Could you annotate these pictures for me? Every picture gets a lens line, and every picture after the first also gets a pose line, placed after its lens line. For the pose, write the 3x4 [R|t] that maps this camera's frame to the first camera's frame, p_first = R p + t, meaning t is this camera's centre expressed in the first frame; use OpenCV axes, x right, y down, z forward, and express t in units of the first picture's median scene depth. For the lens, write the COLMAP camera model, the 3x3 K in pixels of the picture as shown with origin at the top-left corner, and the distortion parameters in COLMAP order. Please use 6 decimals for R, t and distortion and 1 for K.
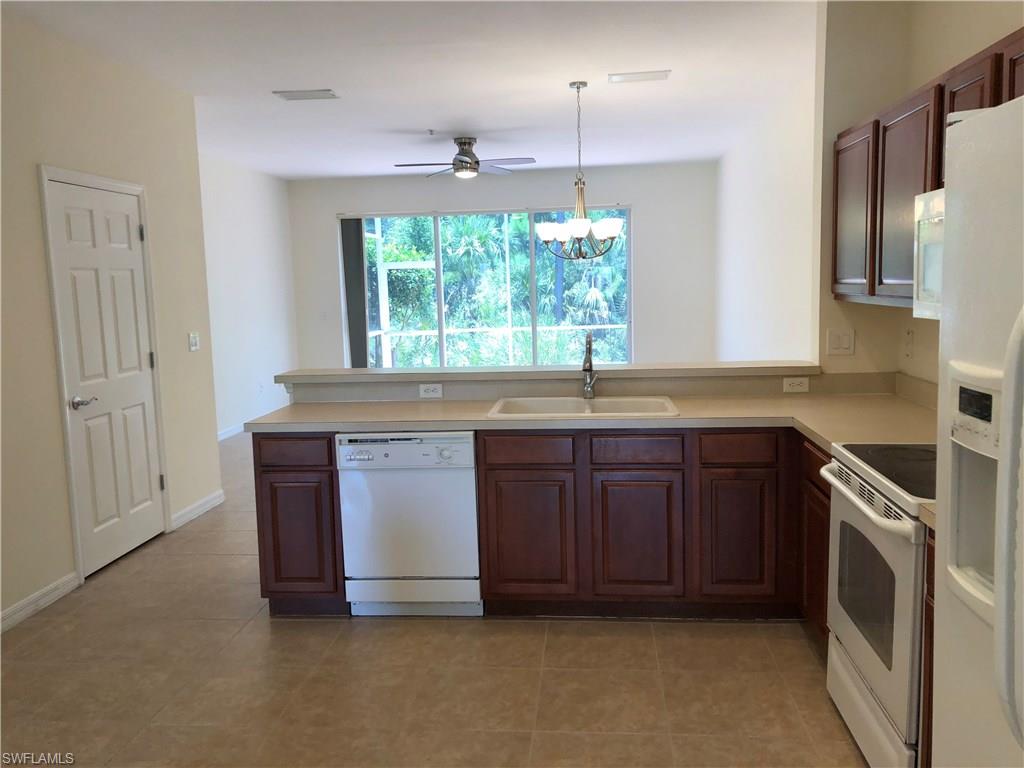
lens RADIAL K [[832.4, 0, 512.0], [0, 832.4, 384.0], [0, 0, 1]] dist [0.113711, -0.206672]
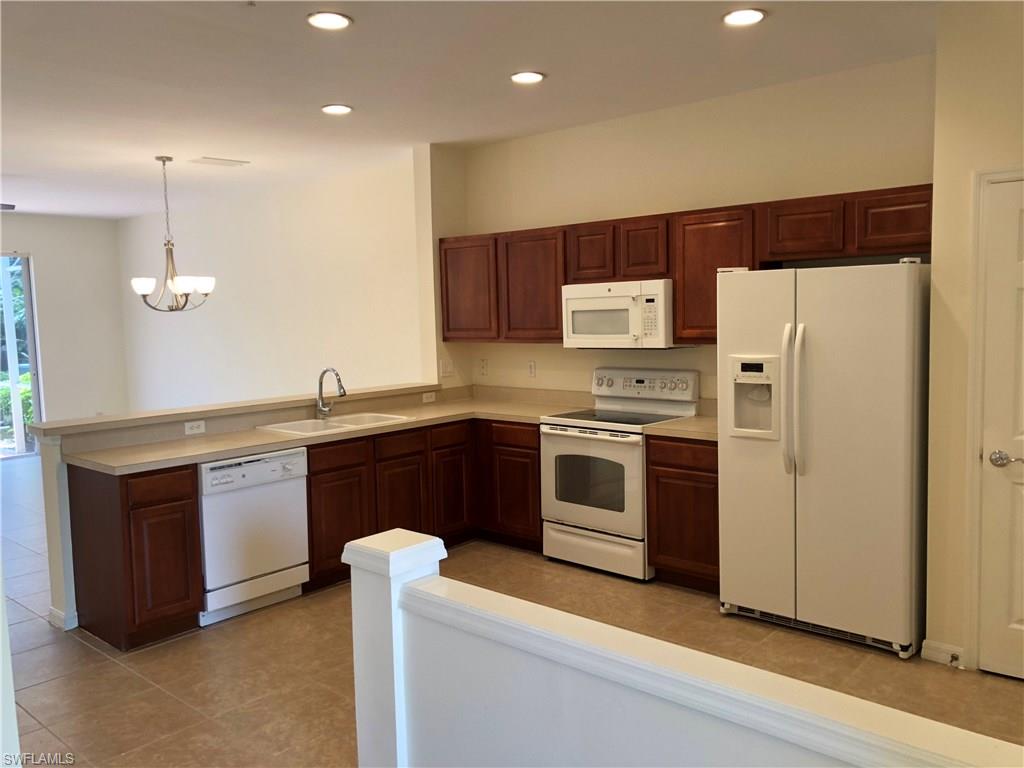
lens RADIAL K [[832.4, 0, 512.0], [0, 832.4, 384.0], [0, 0, 1]] dist [0.113711, -0.206672]
pose [[0.605687, -0.059968, 0.793440, -0.777384], [0.107087, 0.994228, -0.006603, 0.003045], [-0.788464, 0.088966, 0.608613, -0.045205]]
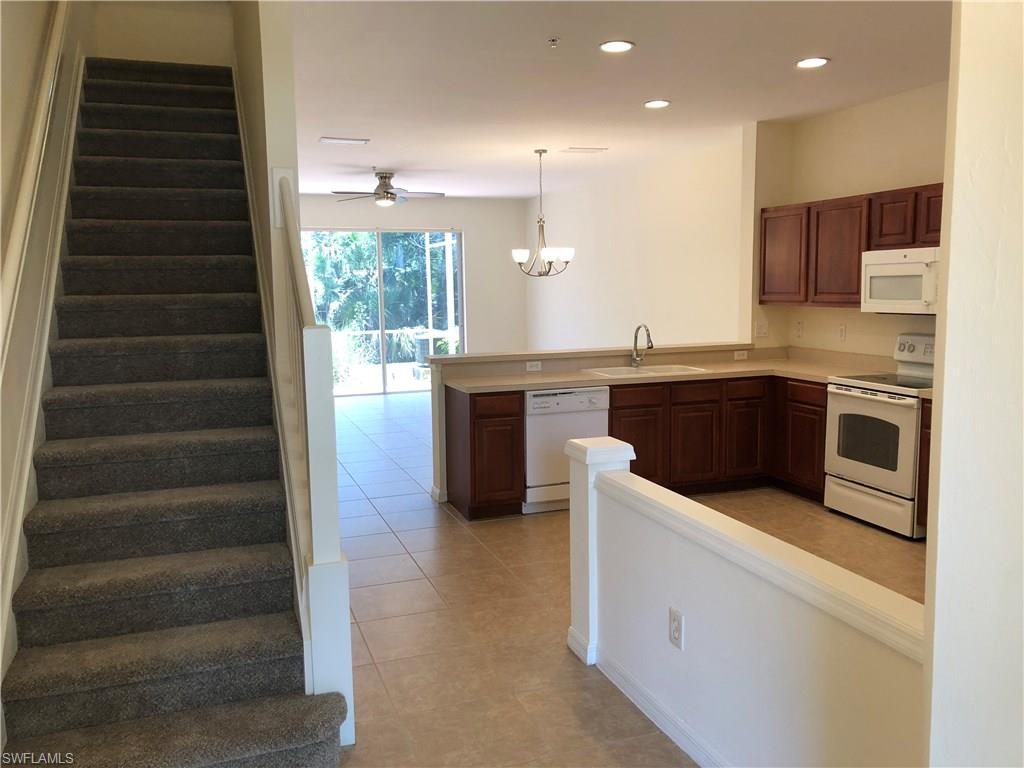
lens RADIAL K [[832.4, 0, 512.0], [0, 832.4, 384.0], [0, 0, 1]] dist [0.113711, -0.206672]
pose [[0.908445, -0.036829, 0.416380, -0.780533], [0.041678, 0.999128, -0.002558, 0.043852], [-0.415922, 0.019678, 0.909187, -0.334001]]
